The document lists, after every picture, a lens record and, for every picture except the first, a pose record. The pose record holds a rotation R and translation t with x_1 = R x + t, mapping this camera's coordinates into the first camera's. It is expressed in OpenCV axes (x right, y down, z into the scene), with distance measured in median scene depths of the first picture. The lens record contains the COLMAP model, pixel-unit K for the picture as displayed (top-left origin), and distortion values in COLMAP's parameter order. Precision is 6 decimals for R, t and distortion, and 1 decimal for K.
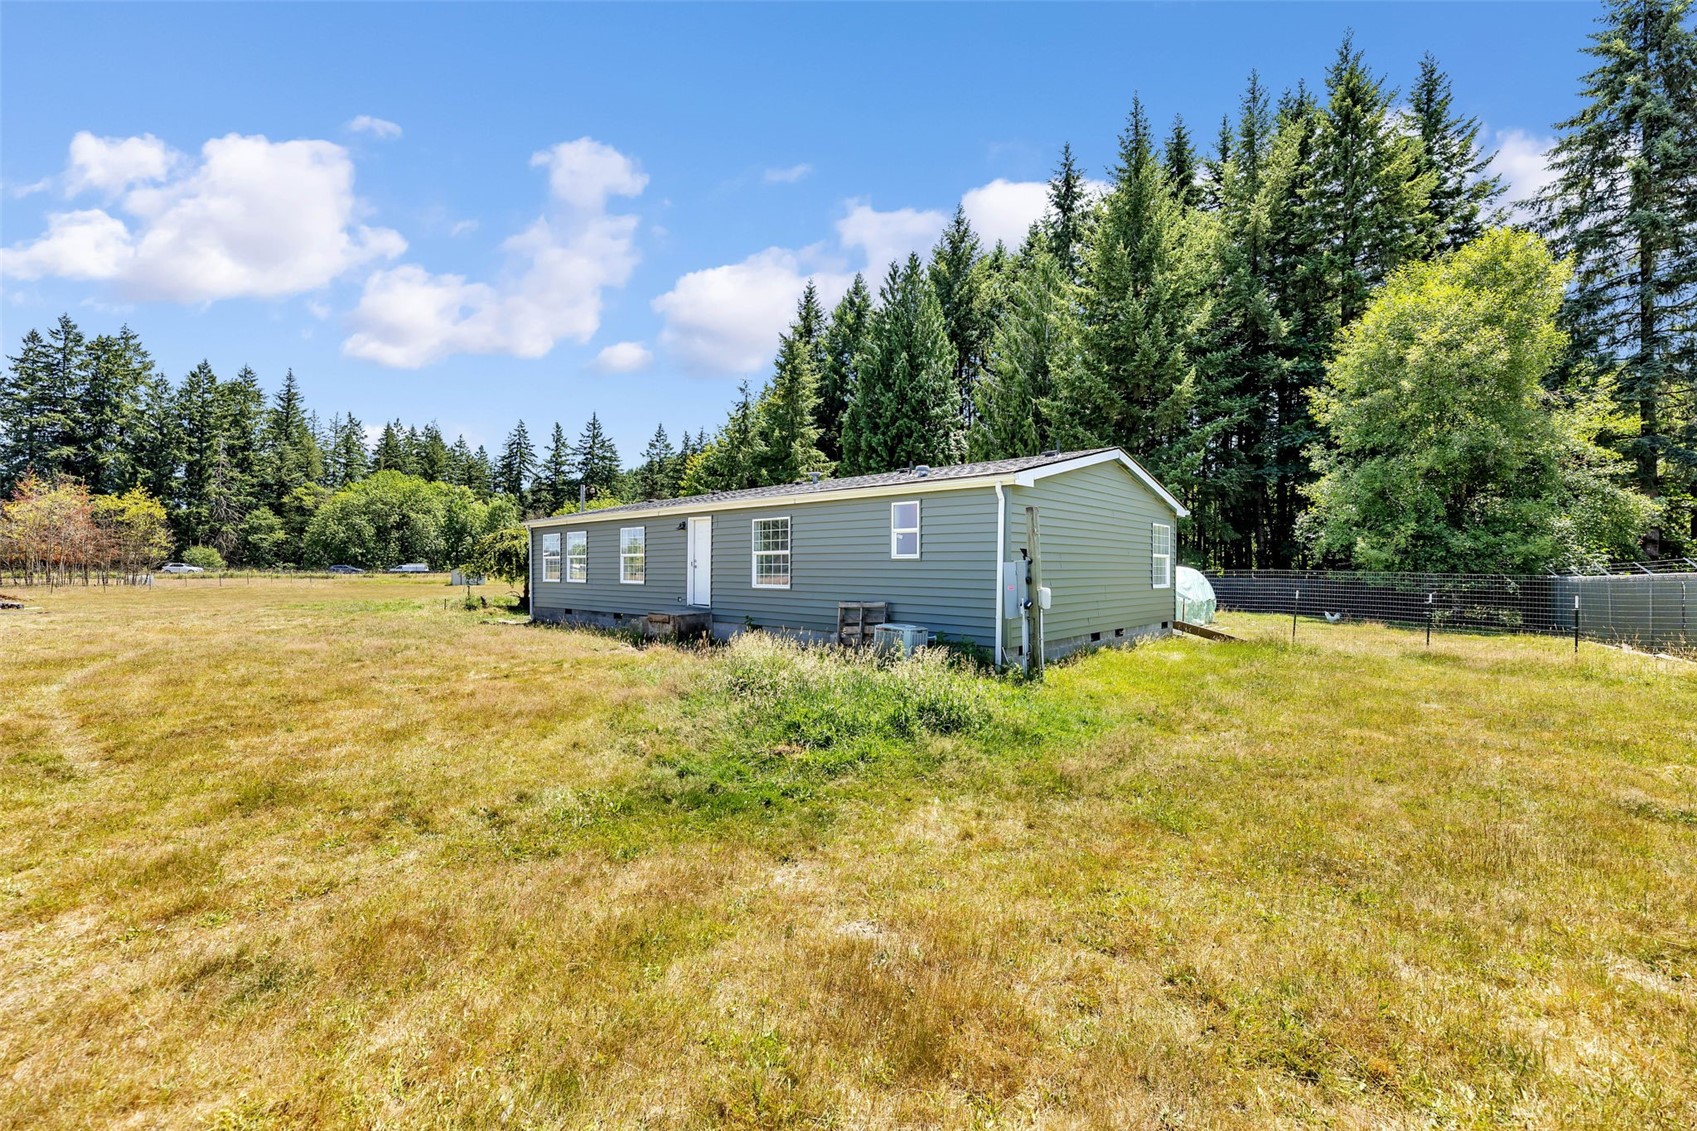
lens RADIAL K [[692.7, 0, 848.5], [0, 692.7, 565.5], [0, 0, 1]] dist [-0.002177, -0.000408]
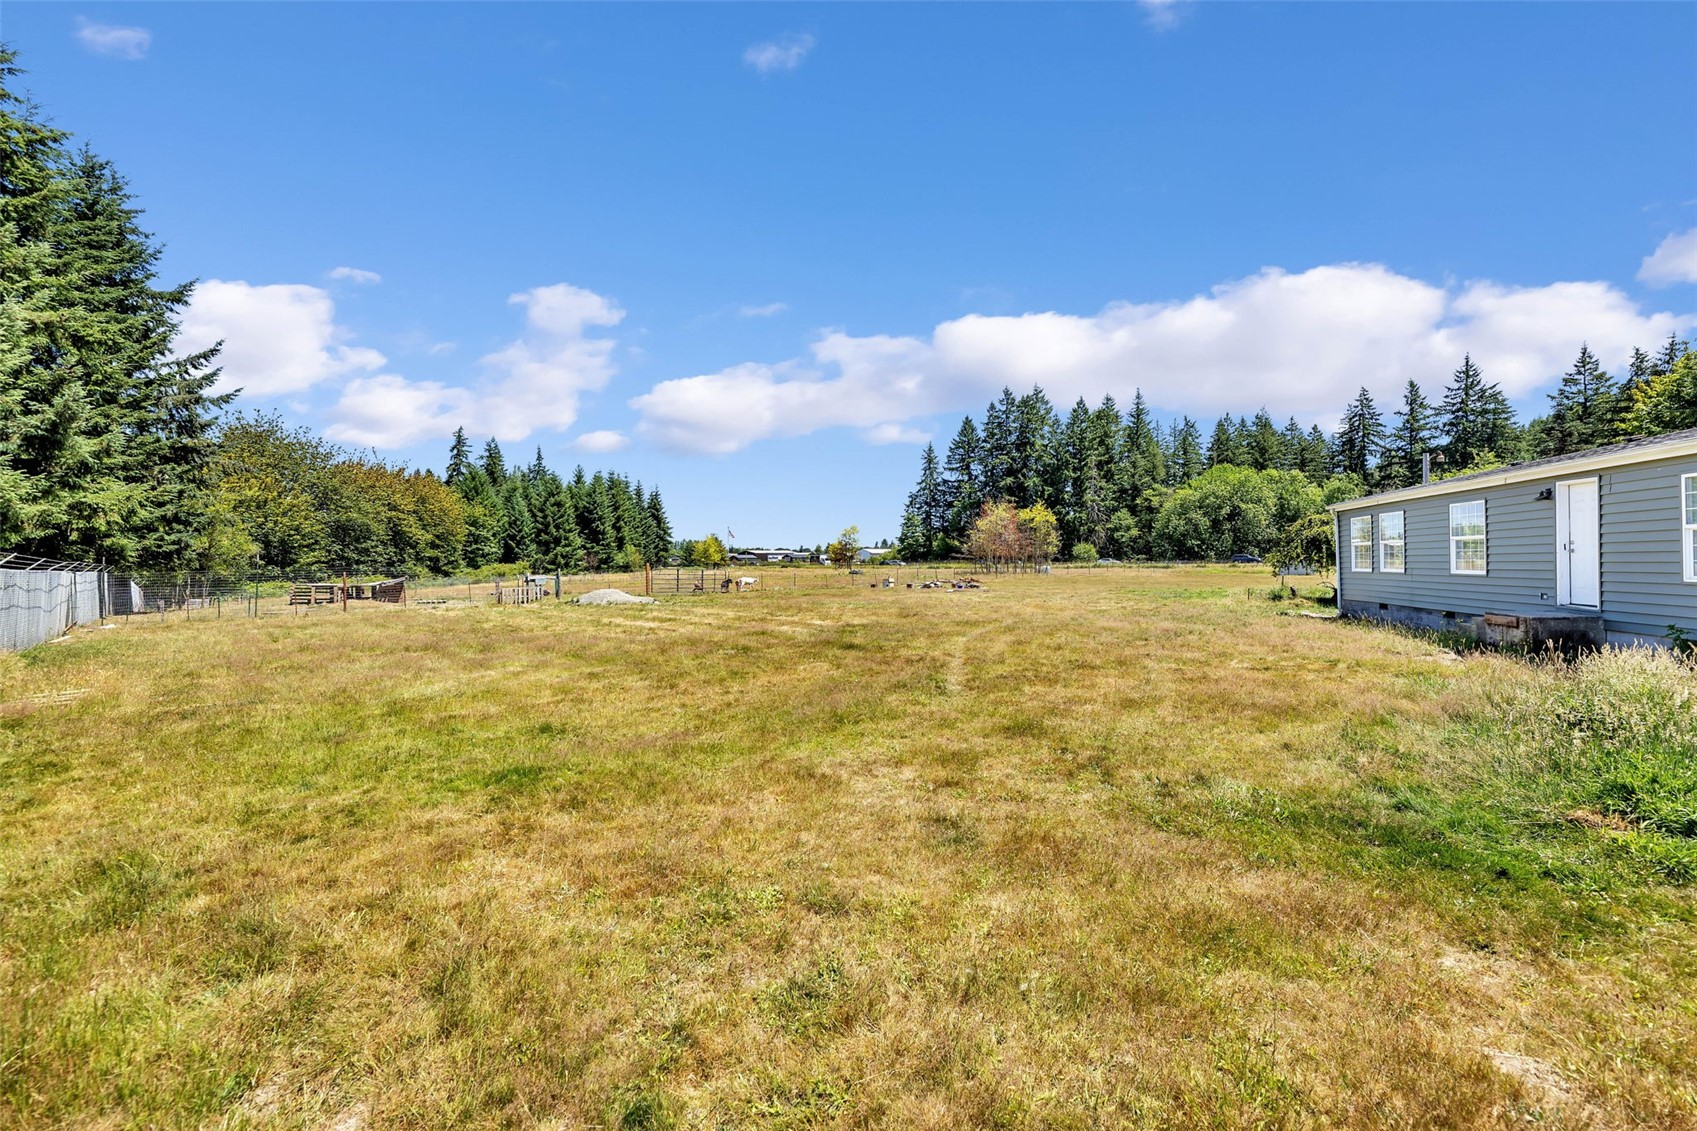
lens RADIAL K [[704.4, 0, 848.5], [0, 704.4, 565.5], [0, 0, 1]] dist [-0.001279, -0.000218]
pose [[0.471227, -0.004416, -0.882001, 0.023544], [0.017589, 0.999836, 0.004391, 0.000259], [0.881837, -0.017582, 0.471227, 0.005330]]
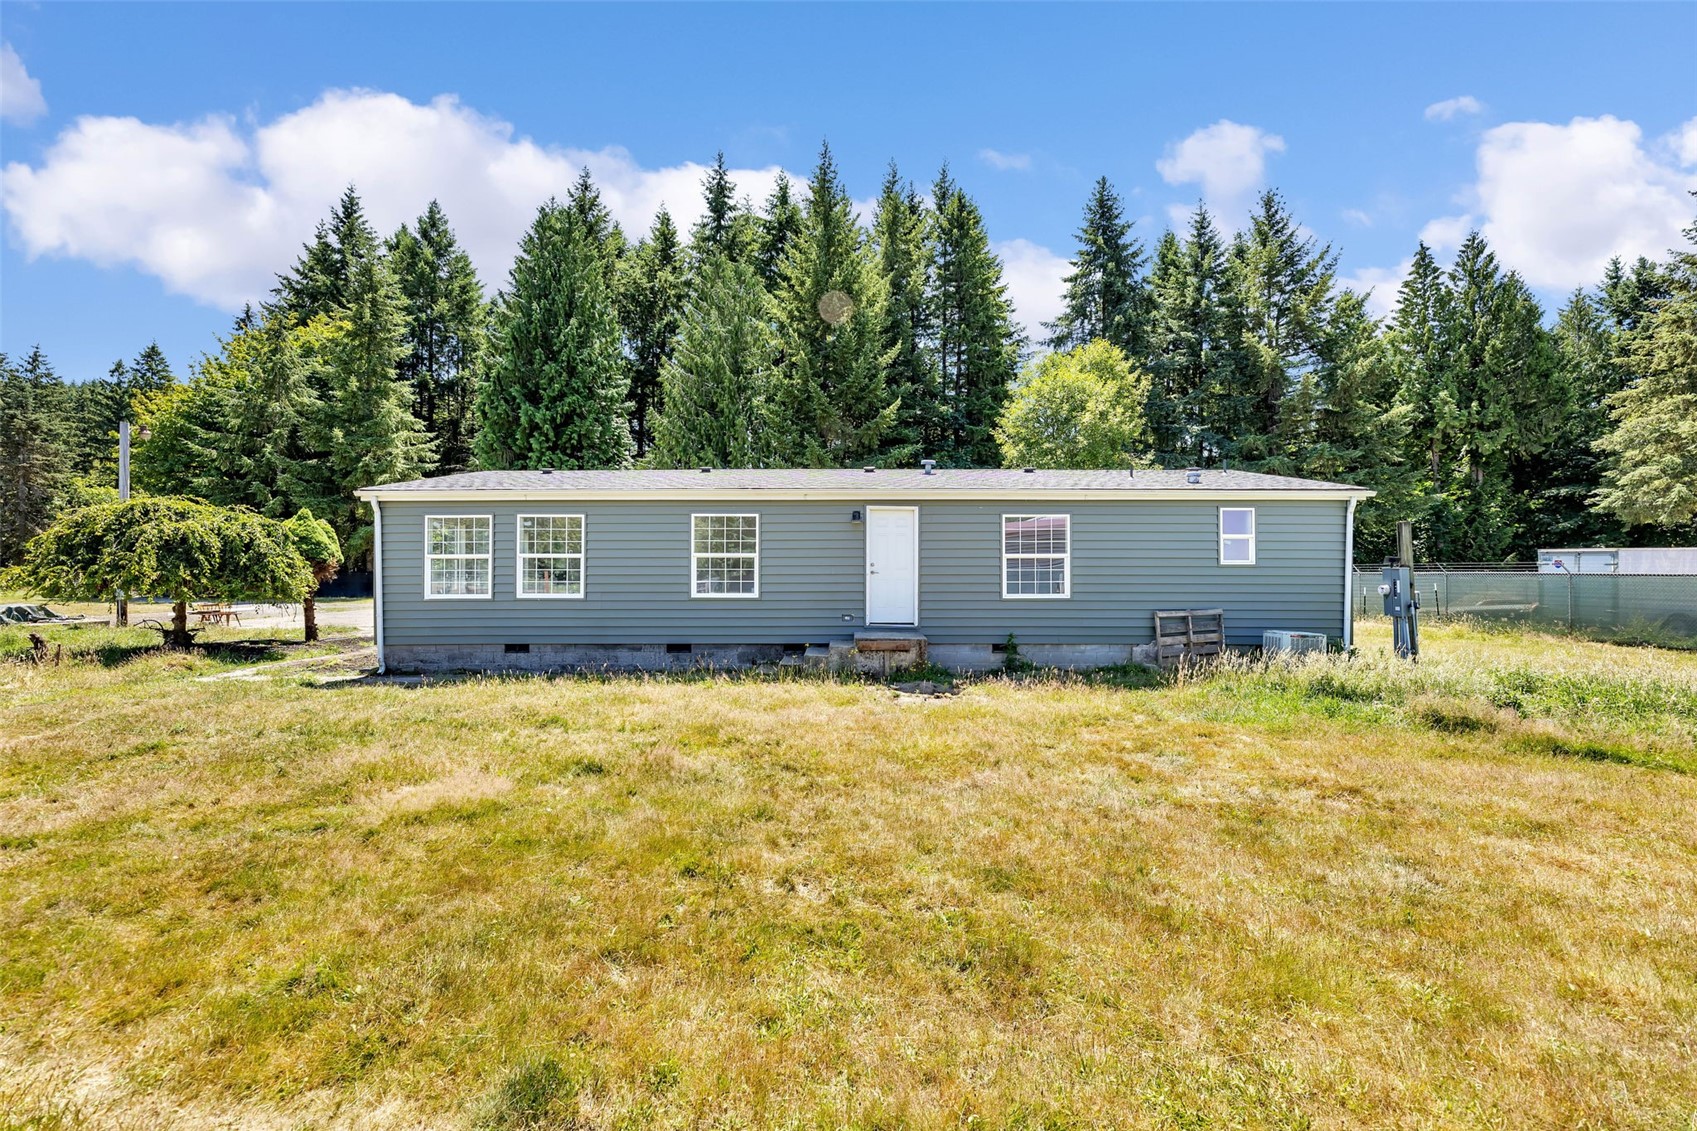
lens RADIAL K [[678.6, 0, 839.1], [0, 678.6, 556.9], [0, 0, 1]] dist [-0.002158, -0.000580]
pose [[0.740578, 0.009313, 0.671906, -0.275176], [-0.001764, 0.999927, -0.011916, -0.002384], [-0.671969, 0.007640, 0.740540, 0.181685]]
